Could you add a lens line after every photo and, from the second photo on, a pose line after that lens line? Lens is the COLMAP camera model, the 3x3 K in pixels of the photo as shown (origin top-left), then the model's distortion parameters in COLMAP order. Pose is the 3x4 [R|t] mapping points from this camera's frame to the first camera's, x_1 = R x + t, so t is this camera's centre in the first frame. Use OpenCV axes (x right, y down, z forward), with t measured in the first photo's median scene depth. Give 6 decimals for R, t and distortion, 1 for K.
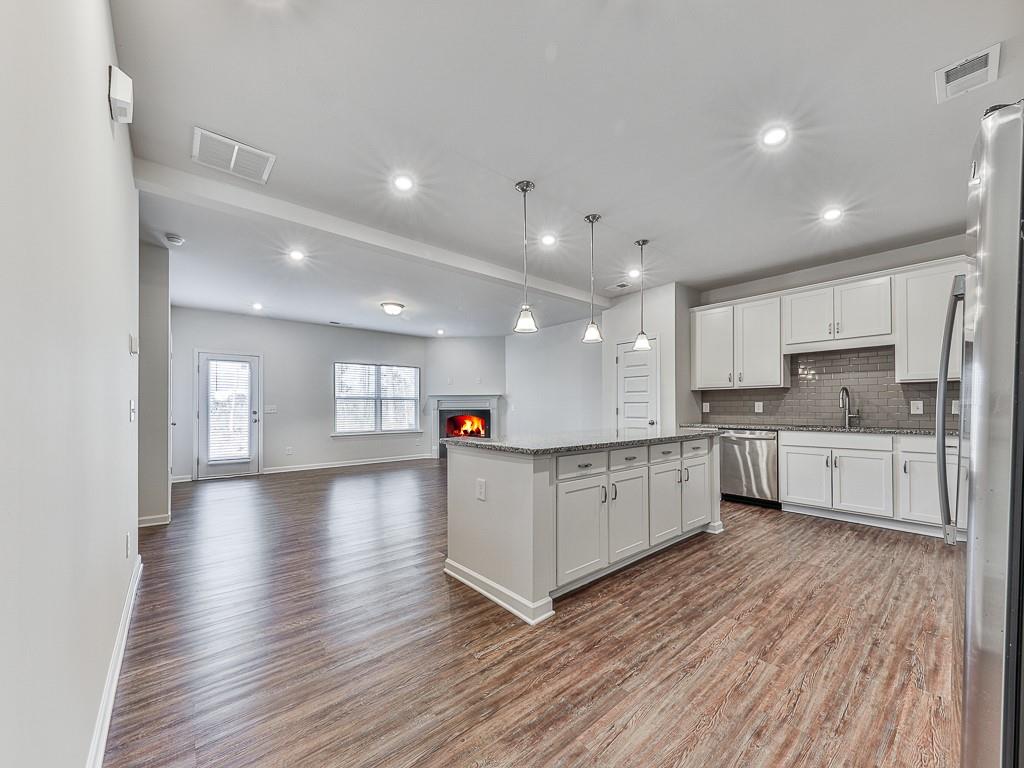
lens RADIAL K [[374.1, 0, 508.1], [0, 374.1, 408.5], [0, 0, 1]] dist [0.002917, -0.000734]
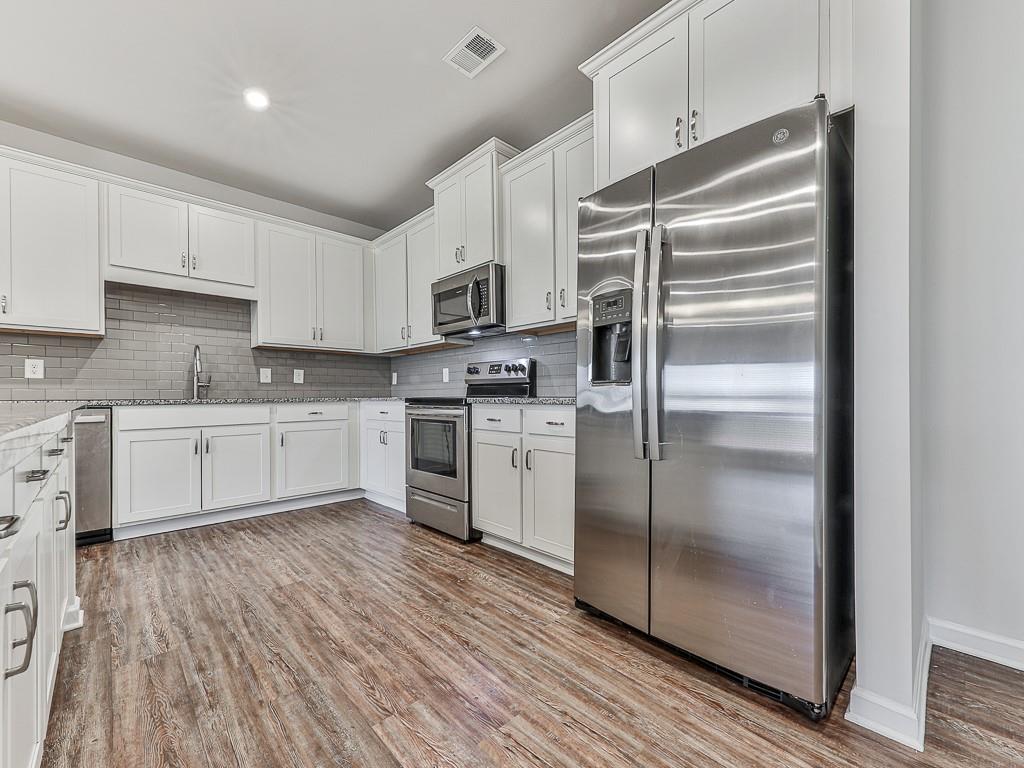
lens RADIAL K [[438.0, 0, 534.7], [0, 438.0, 394.9], [0, 0, 1]] dist [0.009518, -0.002135]
pose [[-0.087390, 0.004085, 0.996166, -0.035802], [0.006637, 0.999972, -0.003519, 0.065939], [-0.996152, 0.006304, -0.087414, 0.559272]]
